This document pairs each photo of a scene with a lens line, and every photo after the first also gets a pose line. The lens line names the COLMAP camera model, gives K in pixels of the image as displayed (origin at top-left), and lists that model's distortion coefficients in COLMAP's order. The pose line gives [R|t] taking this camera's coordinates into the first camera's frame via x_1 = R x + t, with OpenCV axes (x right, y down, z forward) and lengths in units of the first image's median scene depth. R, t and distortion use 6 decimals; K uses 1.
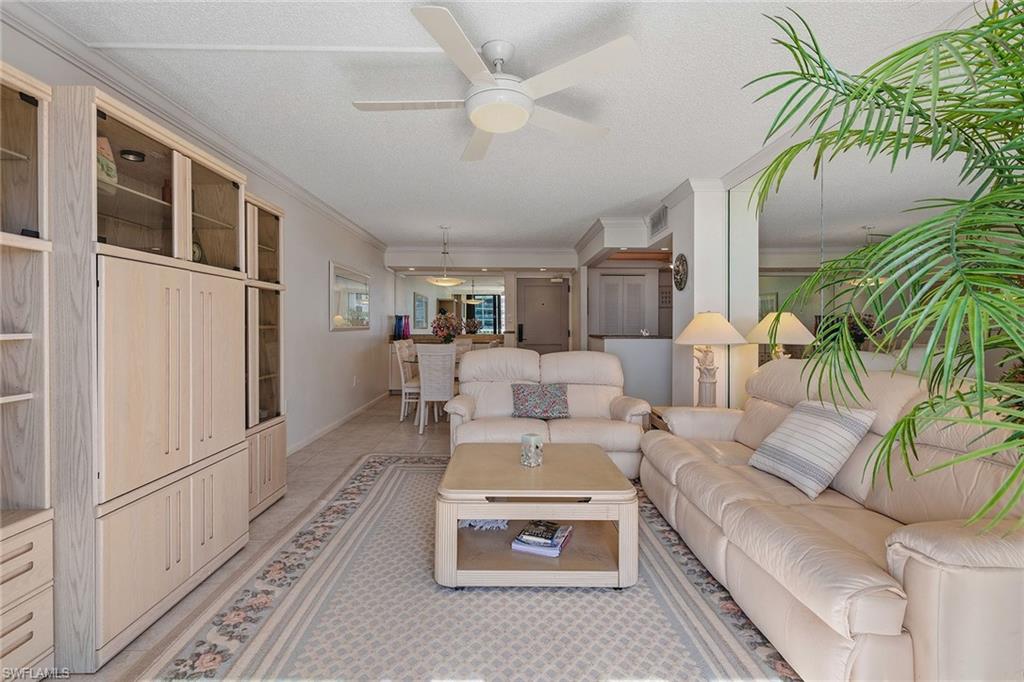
lens RADIAL K [[483.2, 0, 510.9], [0, 483.2, 334.9], [0, 0, 1]] dist [0.020886, 0.000030]
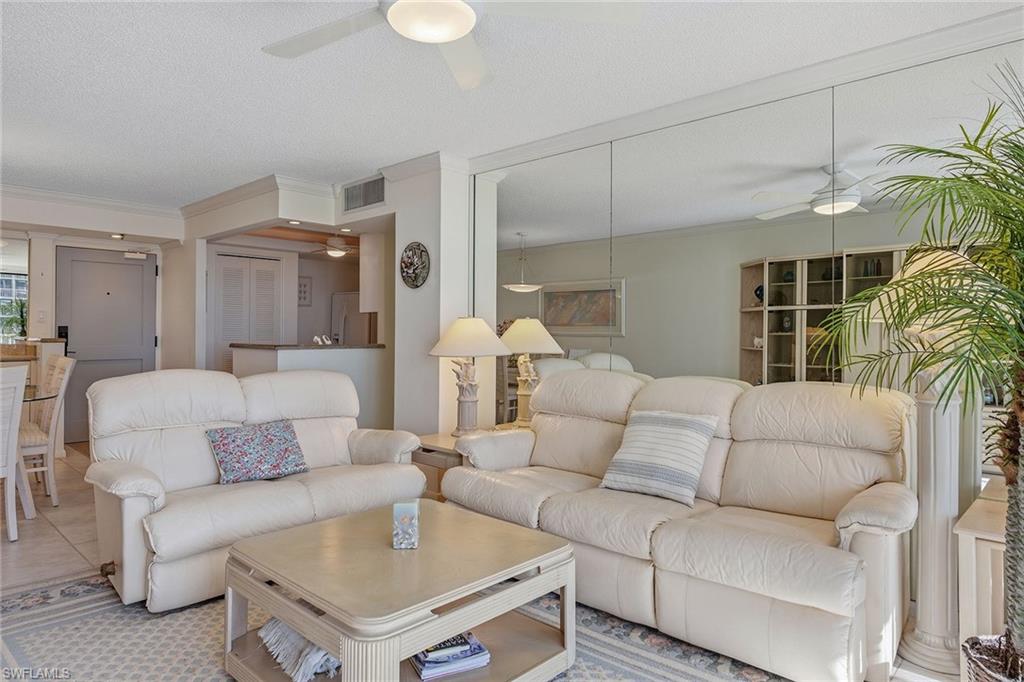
lens RADIAL K [[626.8, 0, 511.7], [0, 626.8, 337.9], [0, 0, 1]] dist [0.005296, 0.000826]
pose [[0.687405, -0.006082, 0.726249, -0.305391], [0.006728, 0.999975, 0.002006, -0.011808], [-0.726243, 0.003507, 0.687429, 0.191376]]
